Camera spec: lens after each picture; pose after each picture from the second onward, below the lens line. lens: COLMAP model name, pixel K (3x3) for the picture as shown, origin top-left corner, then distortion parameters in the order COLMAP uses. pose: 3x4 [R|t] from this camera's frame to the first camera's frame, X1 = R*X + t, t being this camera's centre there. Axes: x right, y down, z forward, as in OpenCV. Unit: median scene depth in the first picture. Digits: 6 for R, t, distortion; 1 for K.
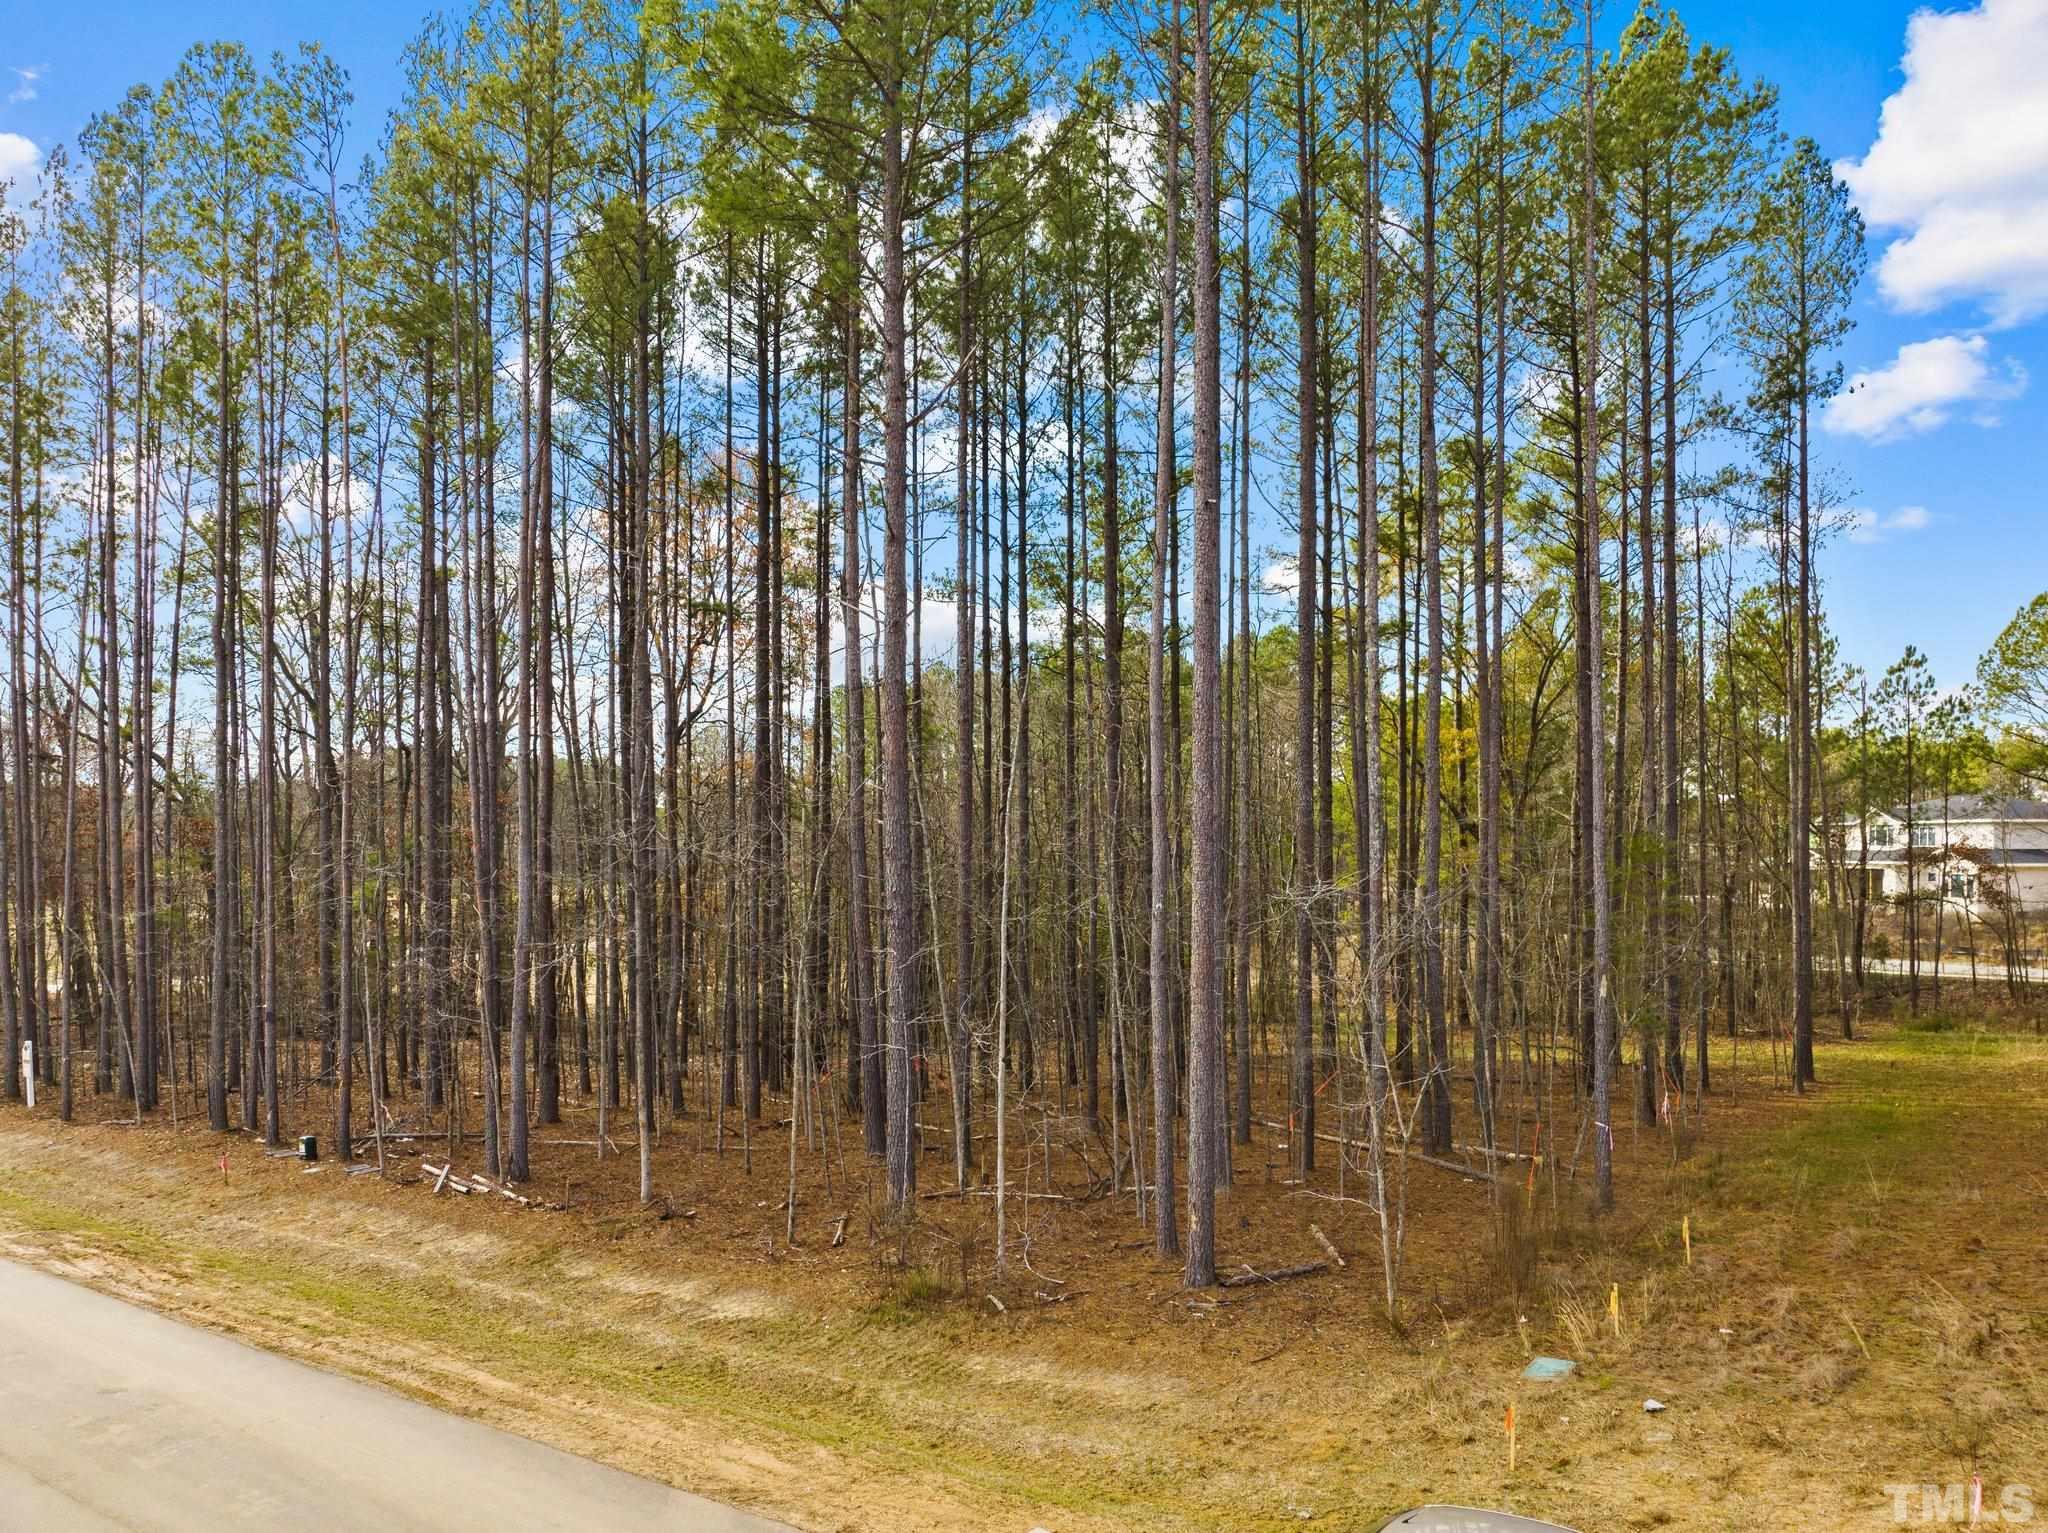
lens RADIAL K [[1579.2, 0, 1024.0], [0, 1579.2, 766.5], [0, 0, 1]] dist [-0.044247, -0.002214]
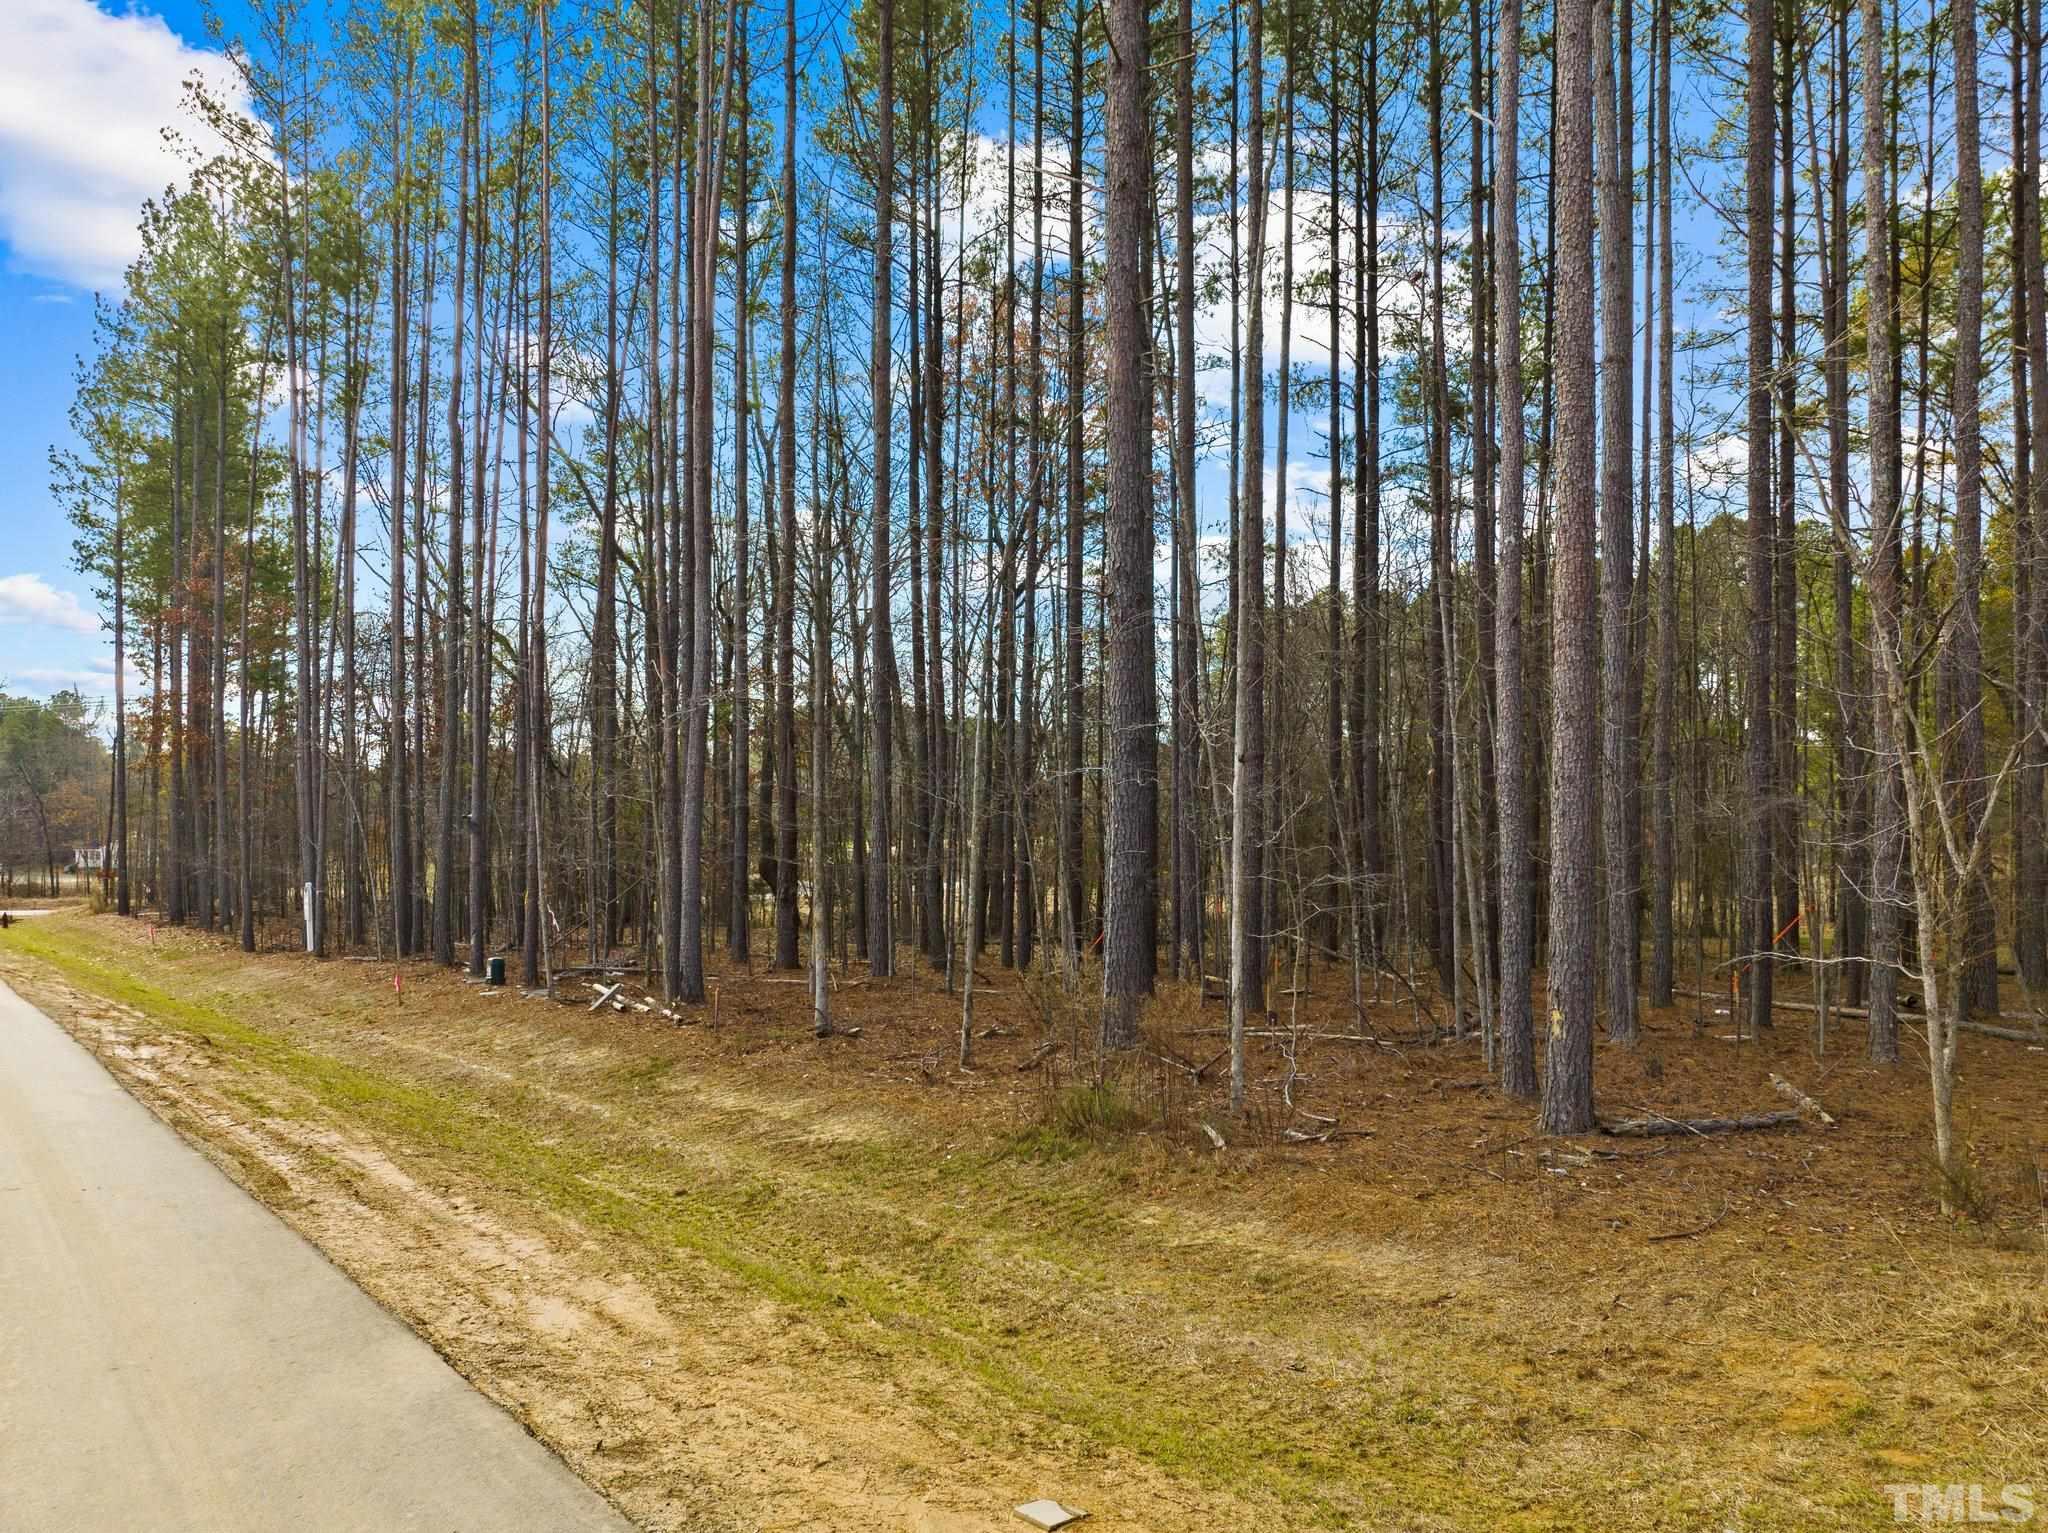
lens RADIAL K [[1552.7, 0, 1031.6], [0, 1552.7, 764.7], [0, 0, 1]] dist [-0.055763, 0.036642]
pose [[0.965929, 0.005353, -0.258753, 0.075357], [-0.003313, 0.999960, 0.008318, 0.212343], [0.258787, -0.007177, 0.965908, 0.445571]]
